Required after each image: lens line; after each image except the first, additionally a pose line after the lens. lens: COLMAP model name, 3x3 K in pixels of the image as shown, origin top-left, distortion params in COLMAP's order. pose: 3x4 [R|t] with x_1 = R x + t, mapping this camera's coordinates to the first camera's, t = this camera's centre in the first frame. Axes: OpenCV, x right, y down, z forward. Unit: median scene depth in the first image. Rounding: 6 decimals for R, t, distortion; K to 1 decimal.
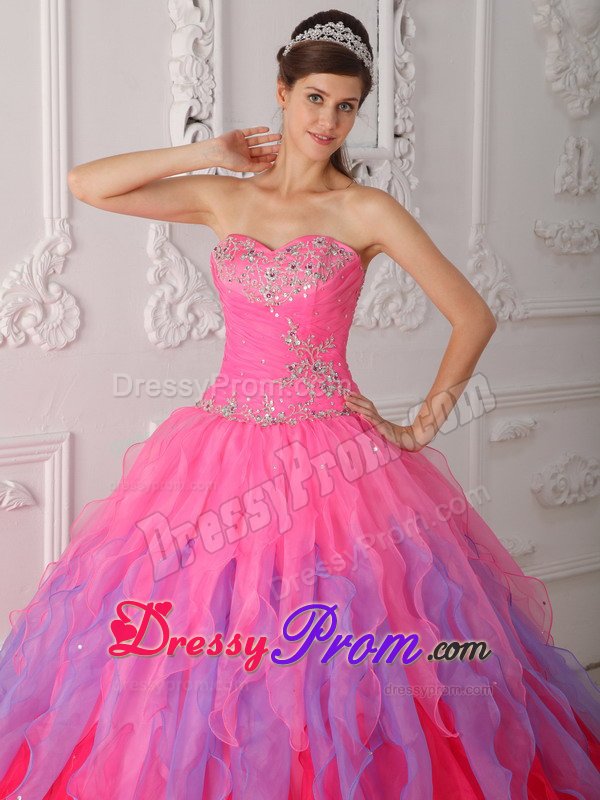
lens RADIAL K [[1704.7, 0, 299.4], [0, 1704.7, 400.4], [0, 0, 1]] dist [0.283057, 0.000000]
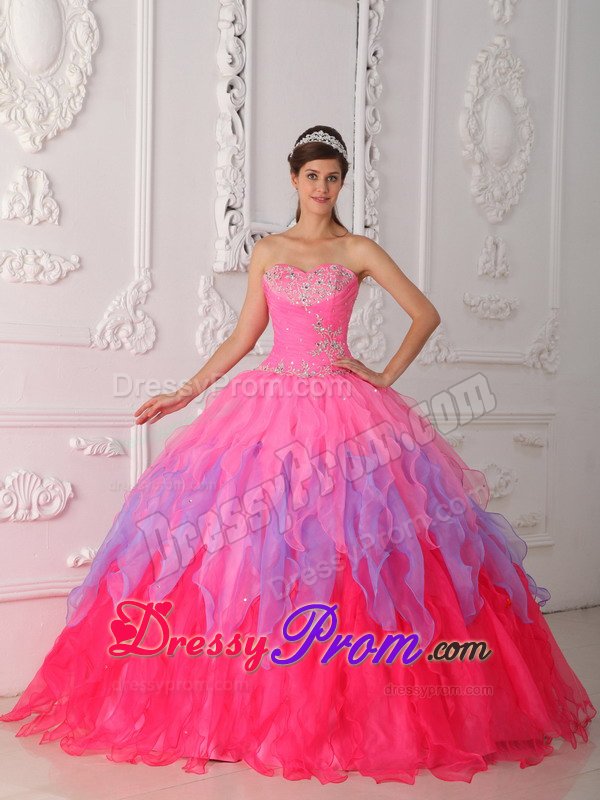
lens RADIAL K [[1460.8, 0, 299.8], [0, 1460.8, 400.2], [0, 0, 1]] dist [0.186073, 0.000000]
pose [[0.999805, 0.014018, 0.013905, -0.016958], [-0.013139, 0.998028, -0.061376, 0.081057], [-0.014738, 0.061181, 0.998018, -0.262131]]
